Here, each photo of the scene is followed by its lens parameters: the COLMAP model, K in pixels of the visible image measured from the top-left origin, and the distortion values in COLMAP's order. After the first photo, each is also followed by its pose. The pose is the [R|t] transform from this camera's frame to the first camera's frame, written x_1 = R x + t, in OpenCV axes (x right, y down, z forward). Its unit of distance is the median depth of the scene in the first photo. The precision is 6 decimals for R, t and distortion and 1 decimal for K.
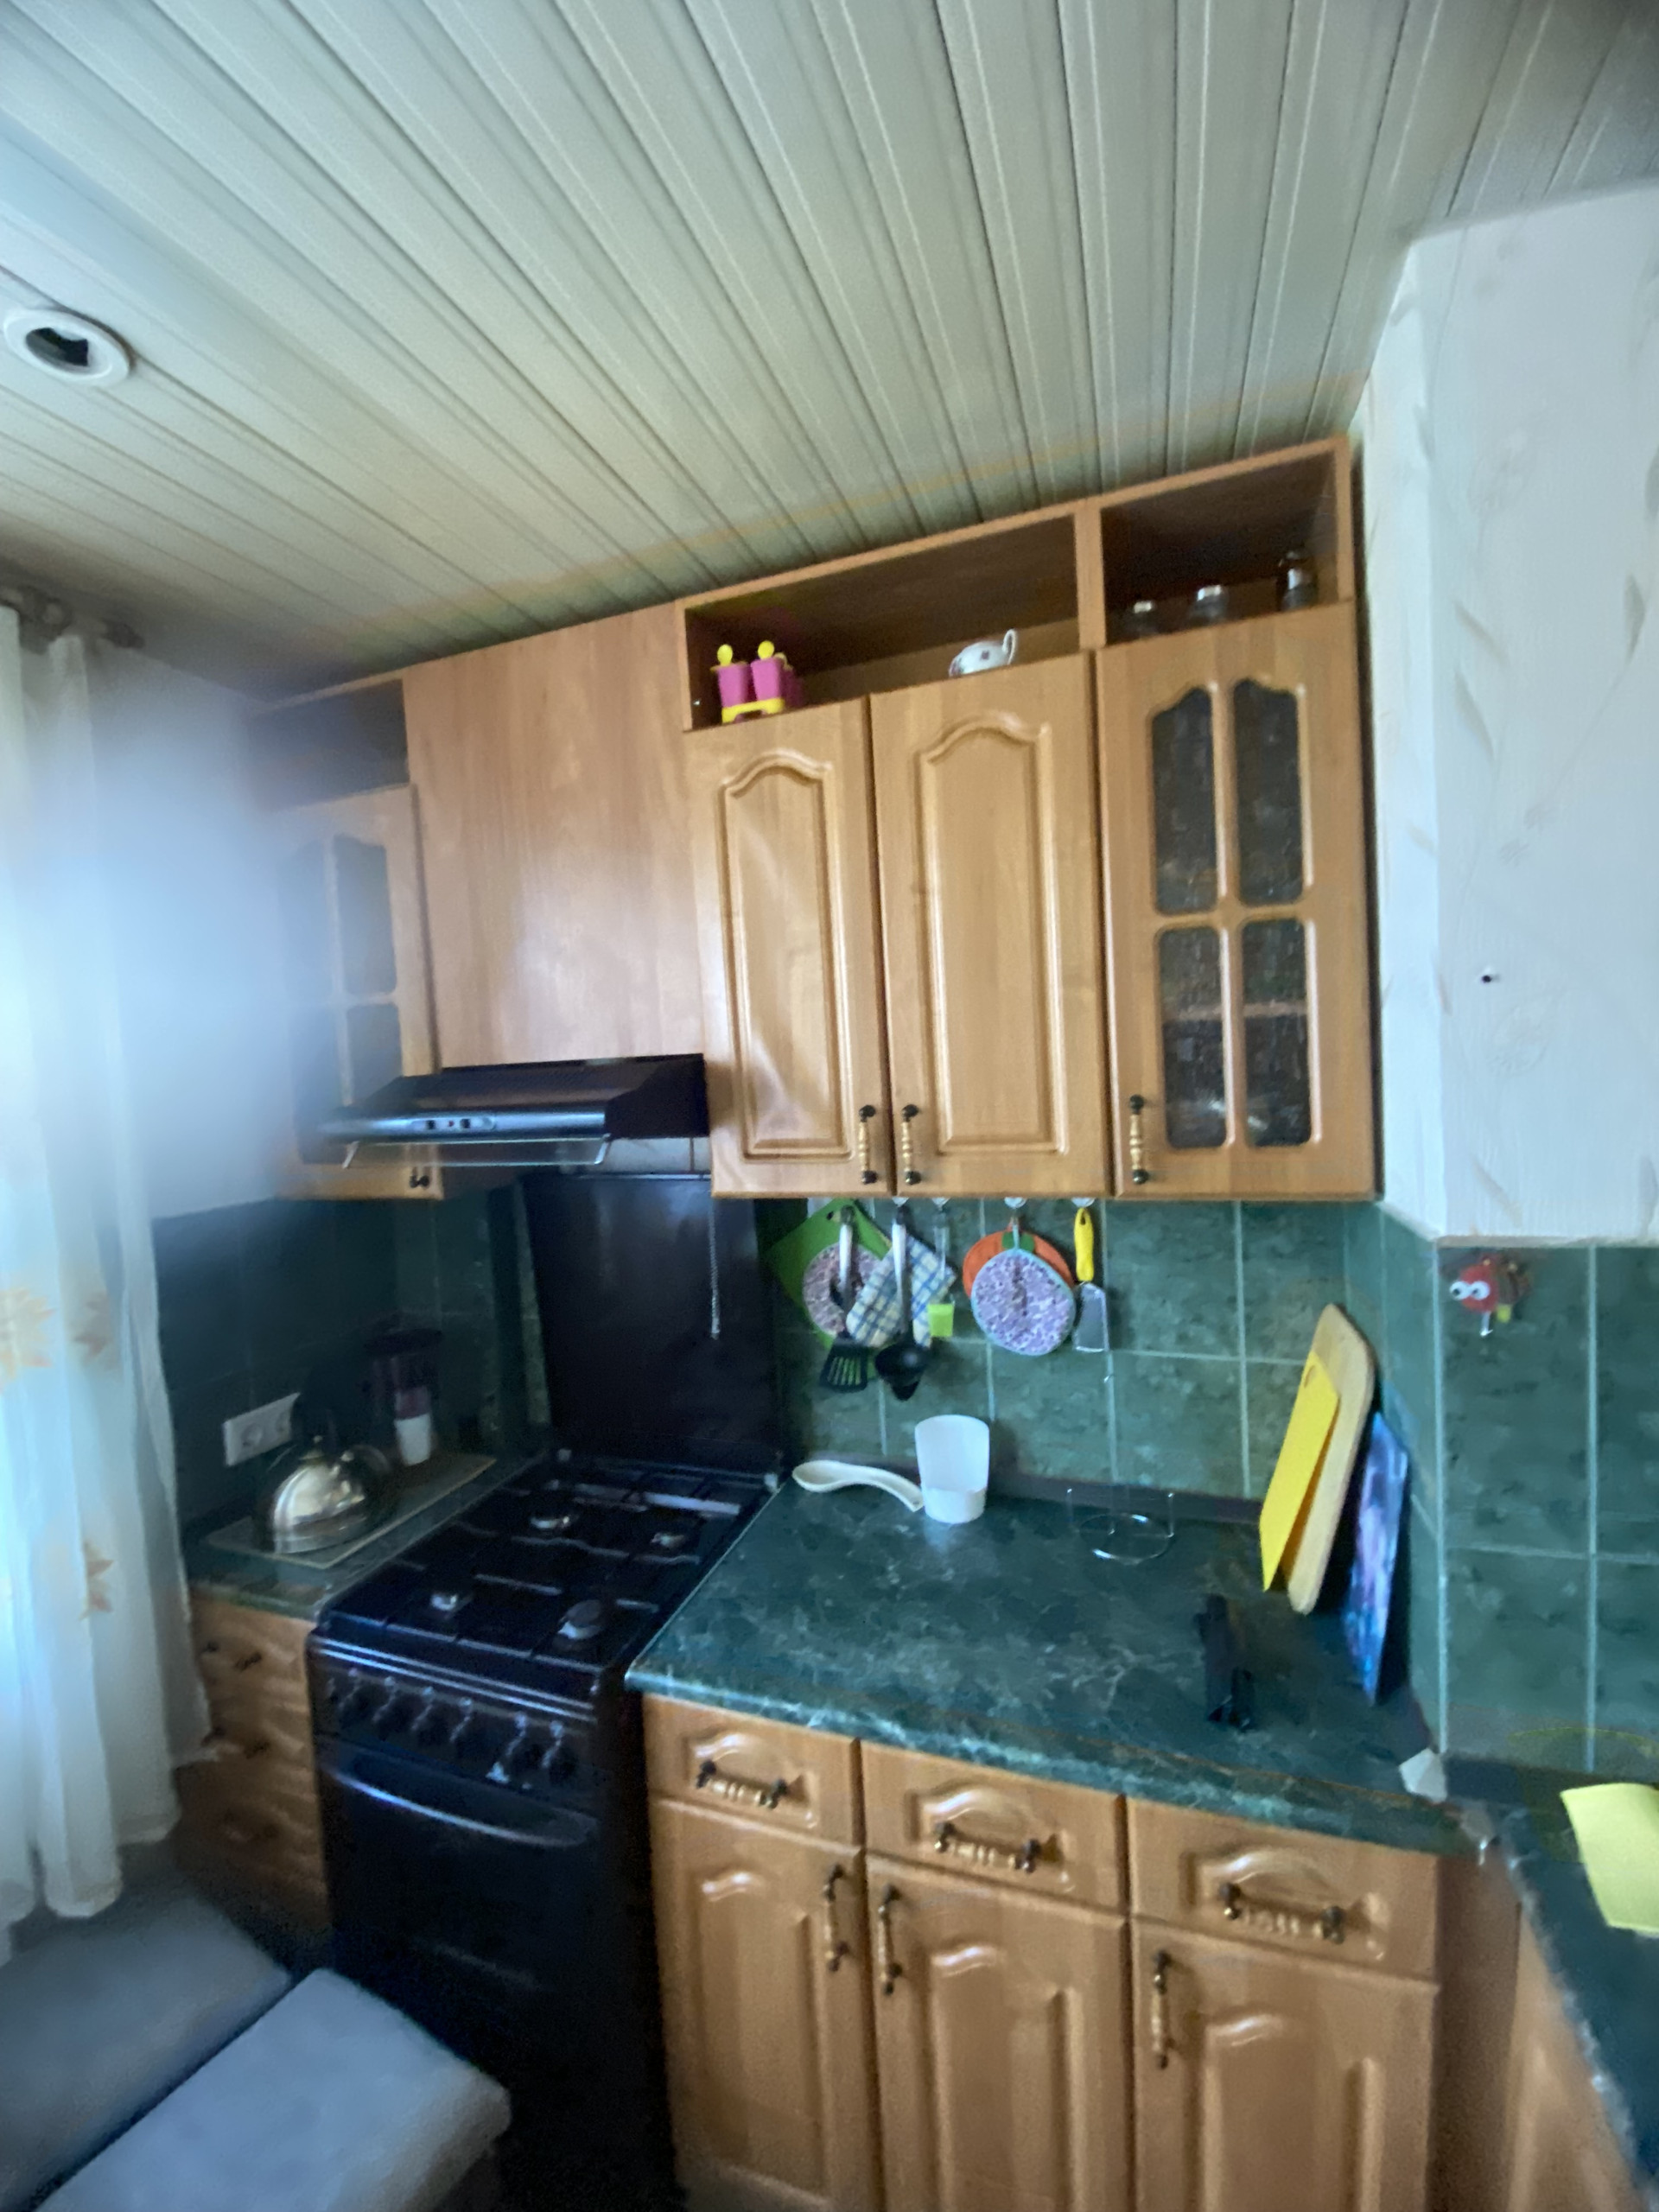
lens RADIAL K [[908.3, 0, 828.1], [0, 908.3, 1089.0], [0, 0, 1]] dist [0.002612, -0.009311]
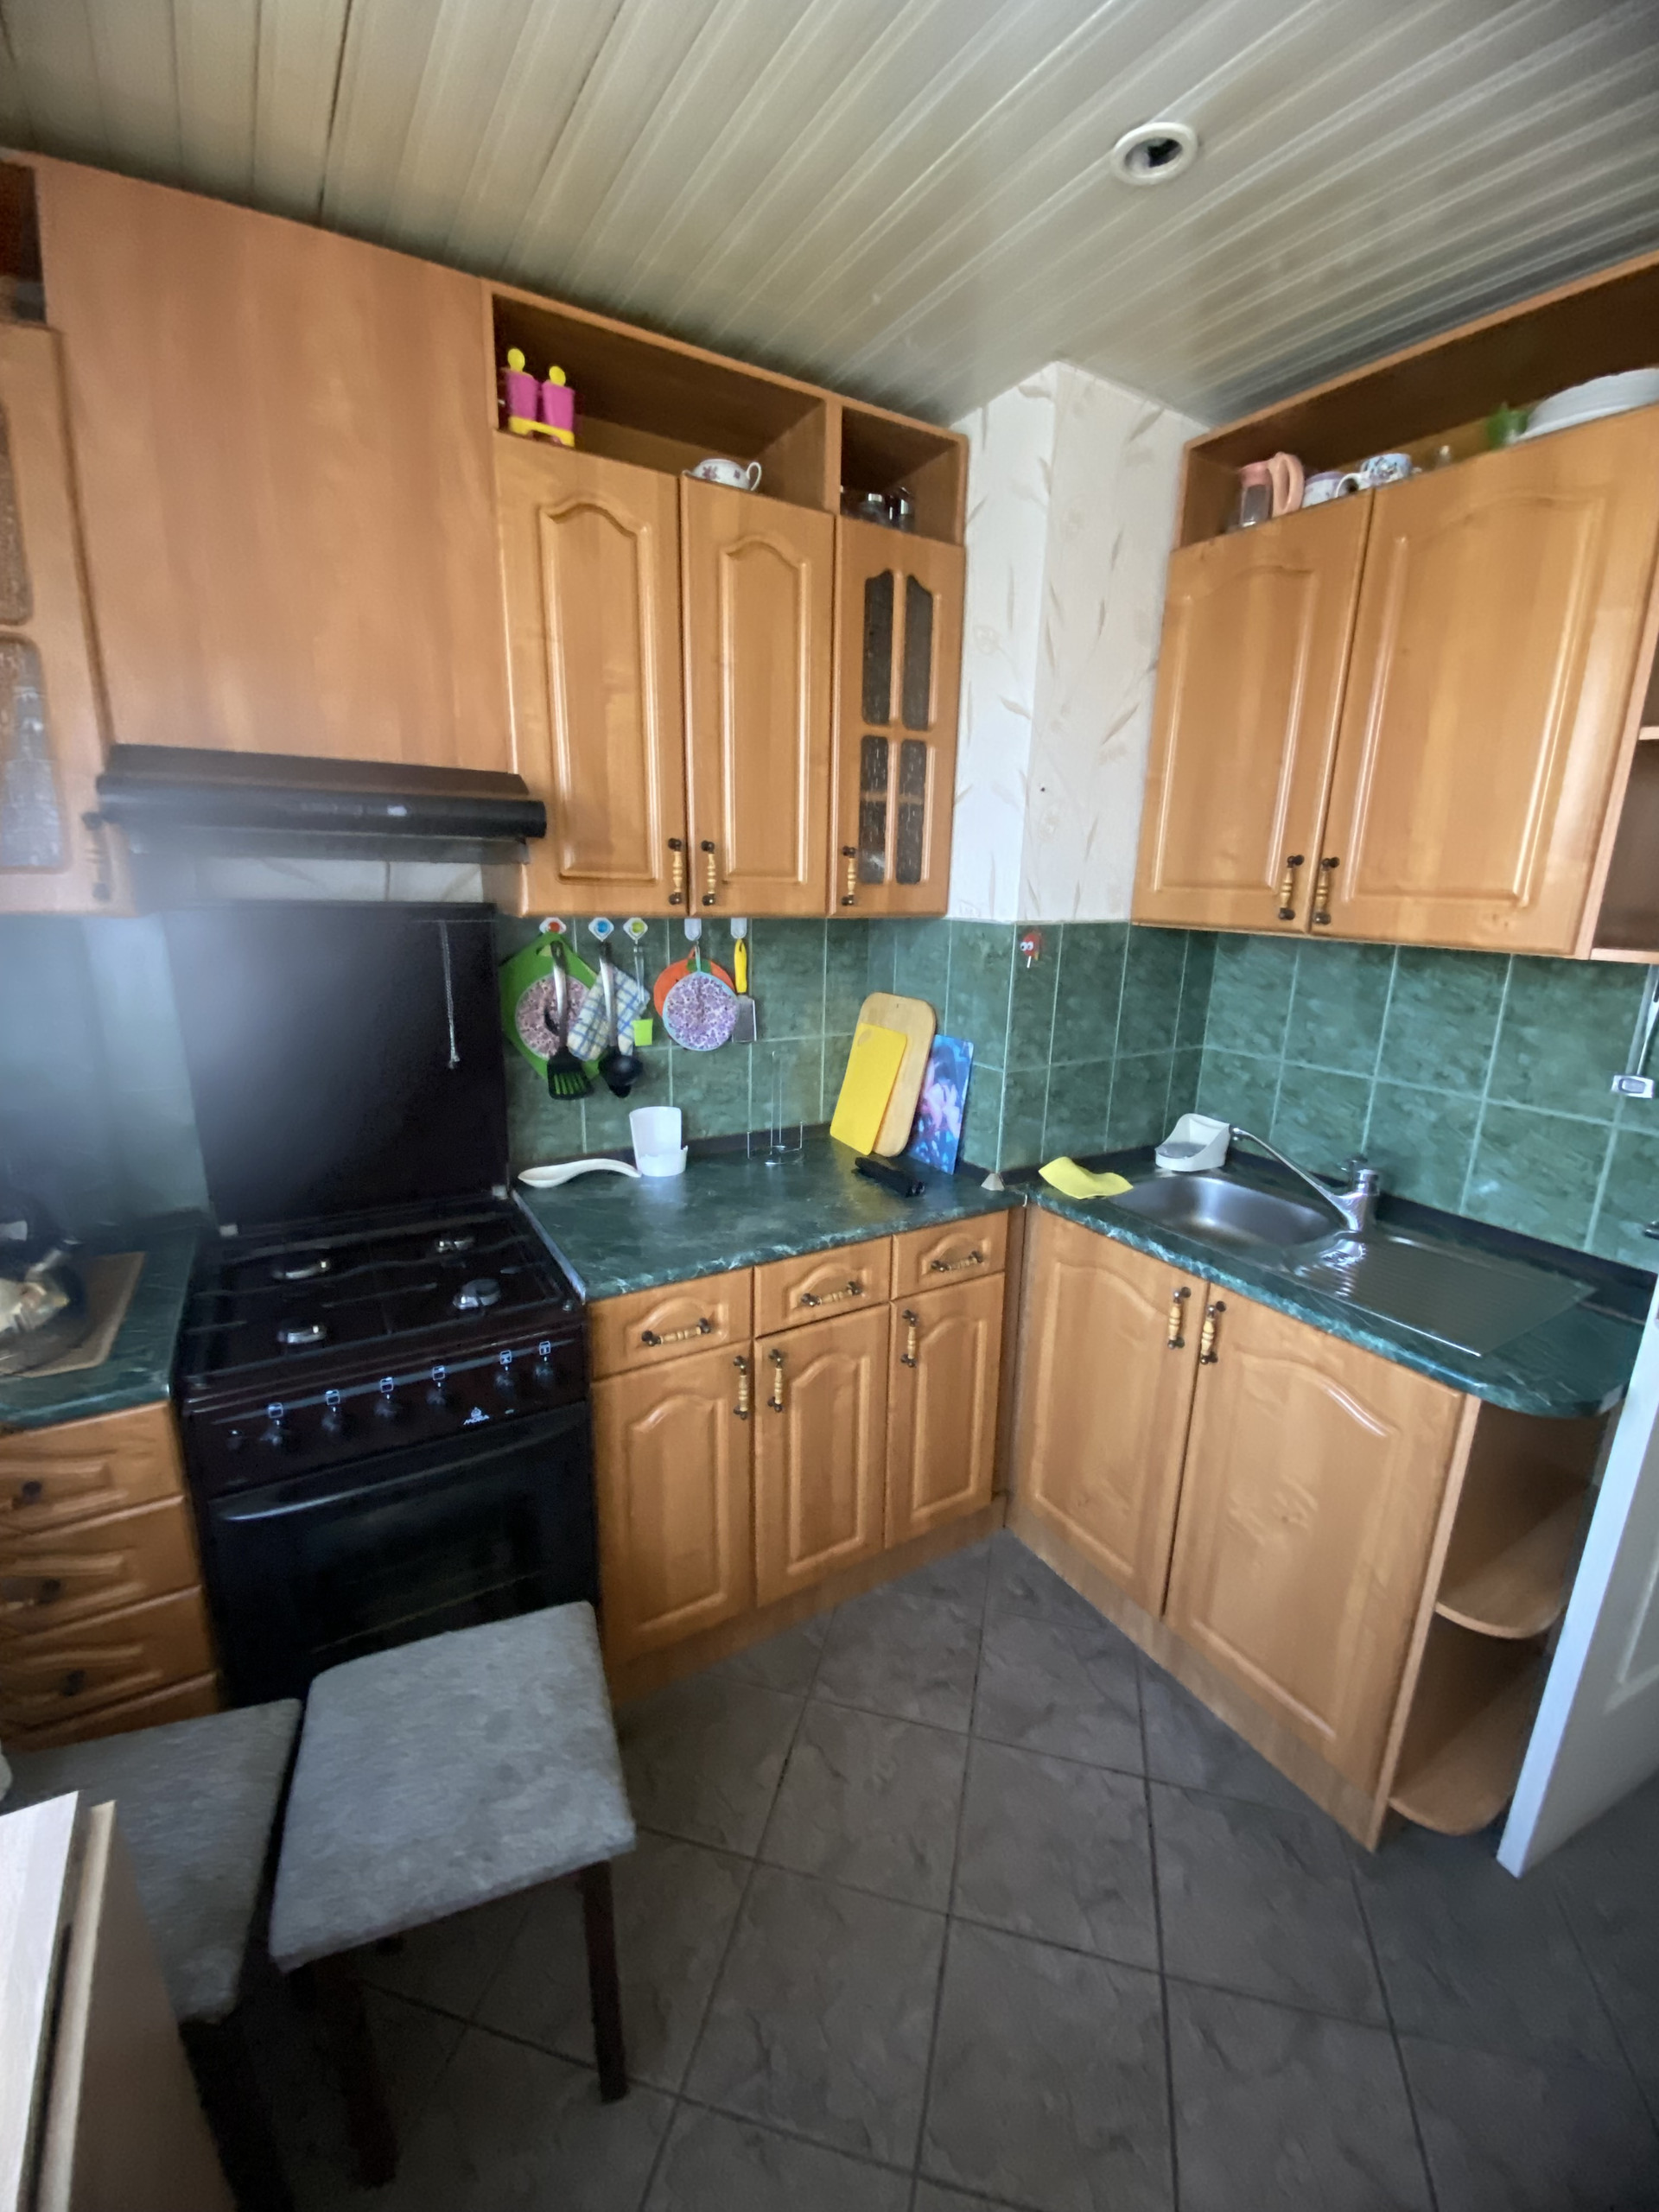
lens RADIAL K [[908.3, 0, 815.2], [0, 908.3, 1122.2], [0, 0, 1]] dist [0.002612, -0.009311]
pose [[0.631002, -0.132365, 0.764405, -0.779362], [-0.022107, 0.981868, 0.188271, 0.148990], [-0.775466, -0.135698, 0.616635, 0.023642]]
